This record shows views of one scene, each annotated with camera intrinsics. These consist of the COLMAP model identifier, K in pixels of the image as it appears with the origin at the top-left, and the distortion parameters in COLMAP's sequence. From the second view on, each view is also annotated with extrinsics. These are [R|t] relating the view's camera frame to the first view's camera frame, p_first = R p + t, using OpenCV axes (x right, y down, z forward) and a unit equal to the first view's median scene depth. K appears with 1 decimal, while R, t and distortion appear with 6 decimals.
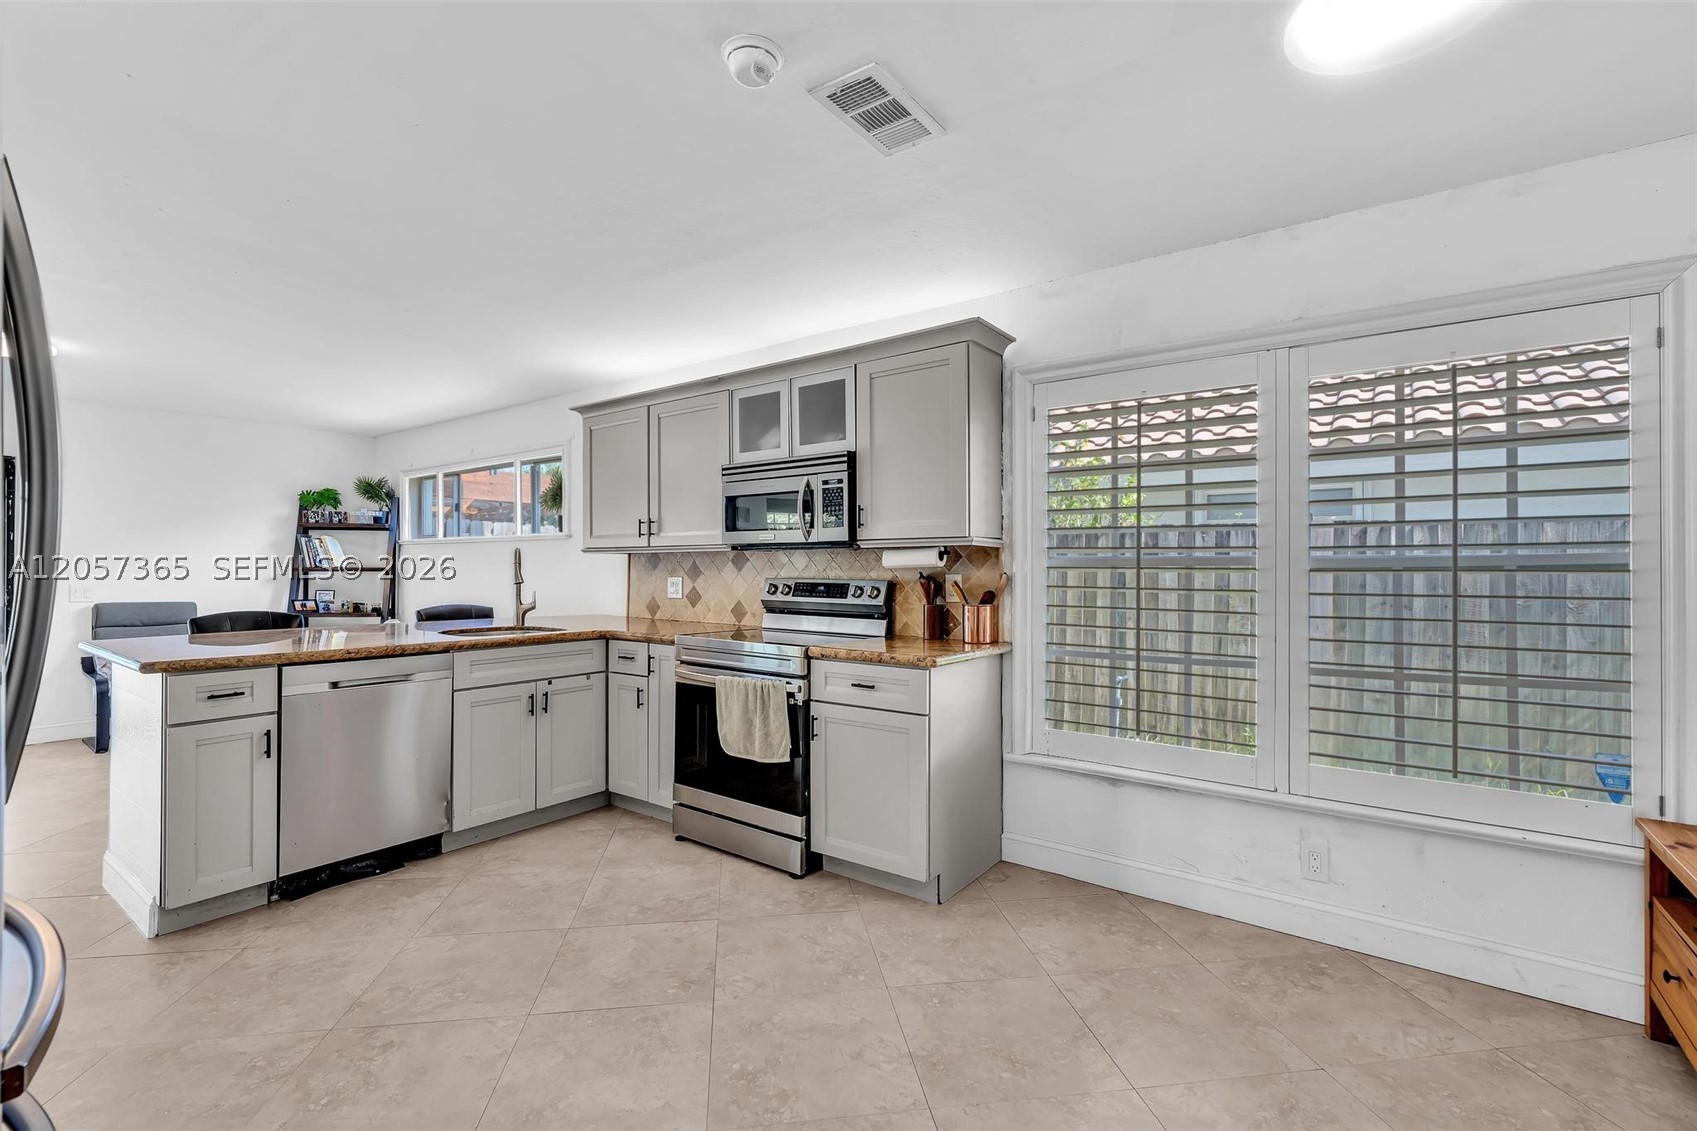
lens RADIAL K [[760.4, 0, 848.5], [0, 760.4, 565.5], [0, 0, 1]] dist [0.000211, 0.000658]
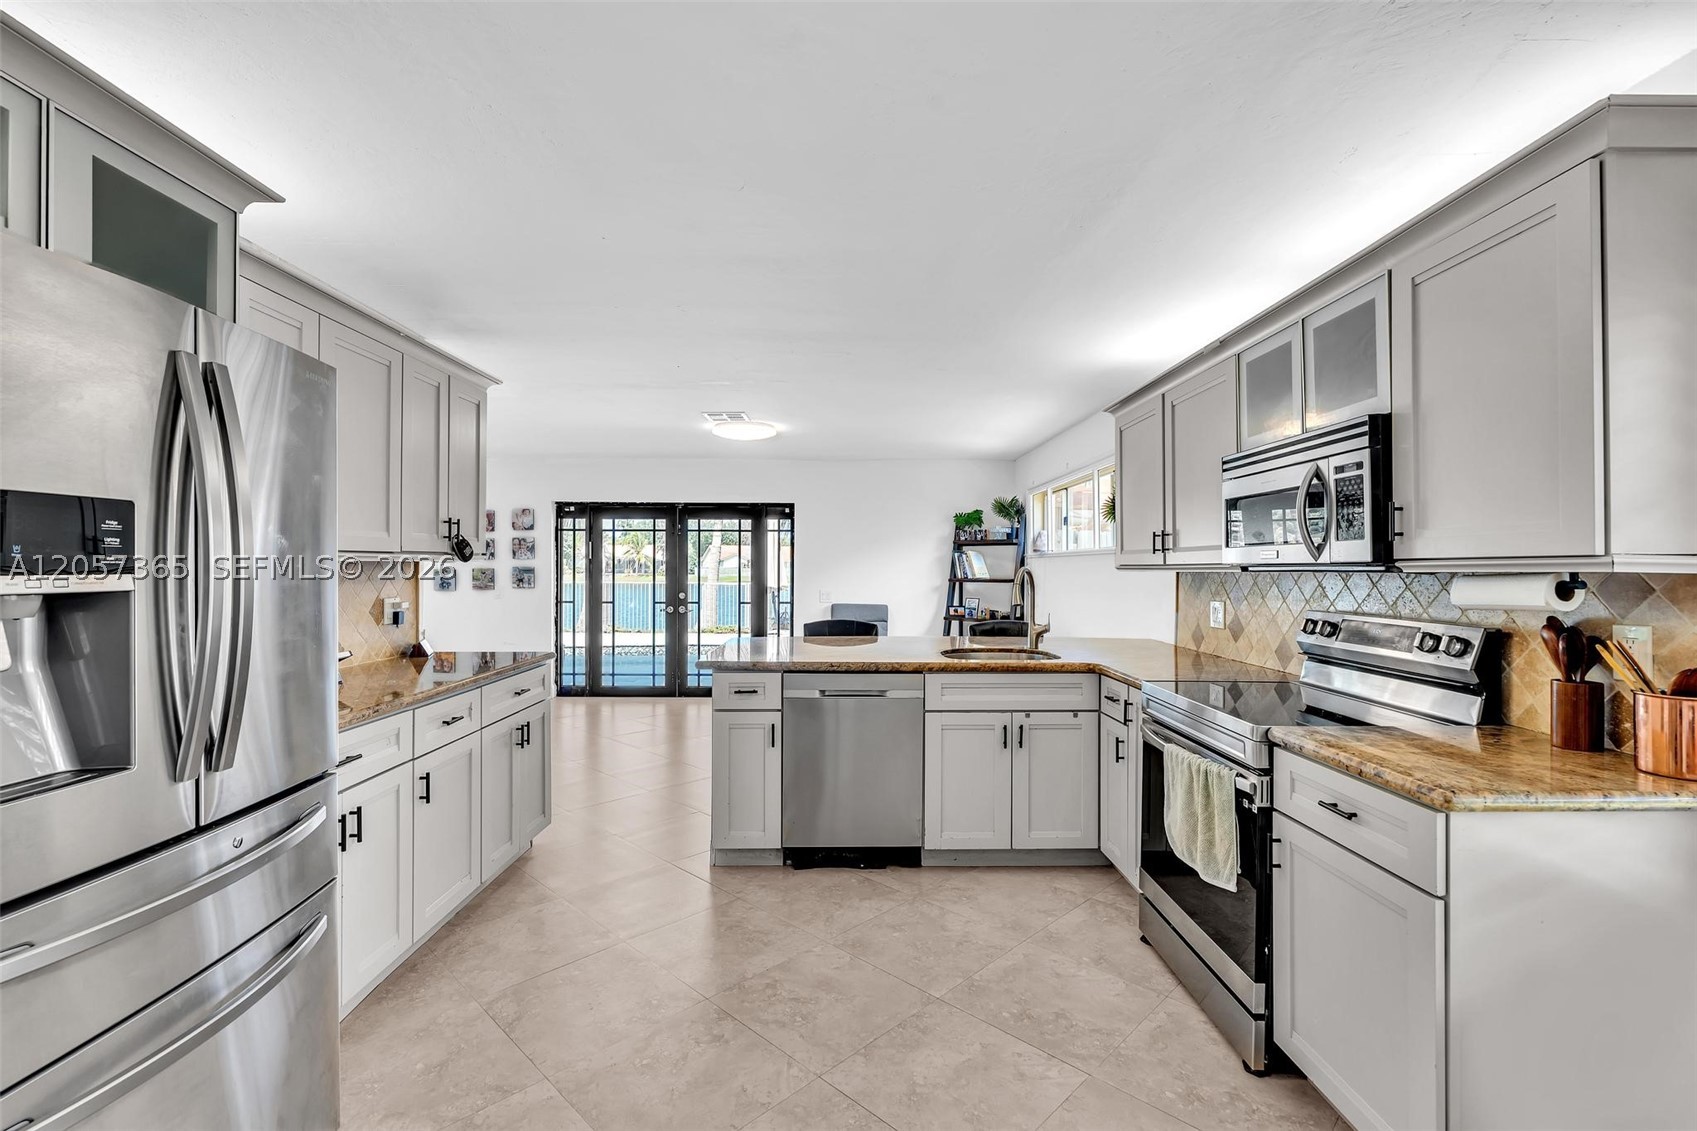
lens RADIAL K [[760.4, 0, 848.5], [0, 760.4, 565.5], [0, 0, 1]] dist [0.000211, 0.000658]
pose [[0.604354, -0.003298, -0.796709, 0.228214], [0.002476, 0.999994, -0.002261, -0.028502], [0.796712, -0.000606, 0.604359, 0.288224]]
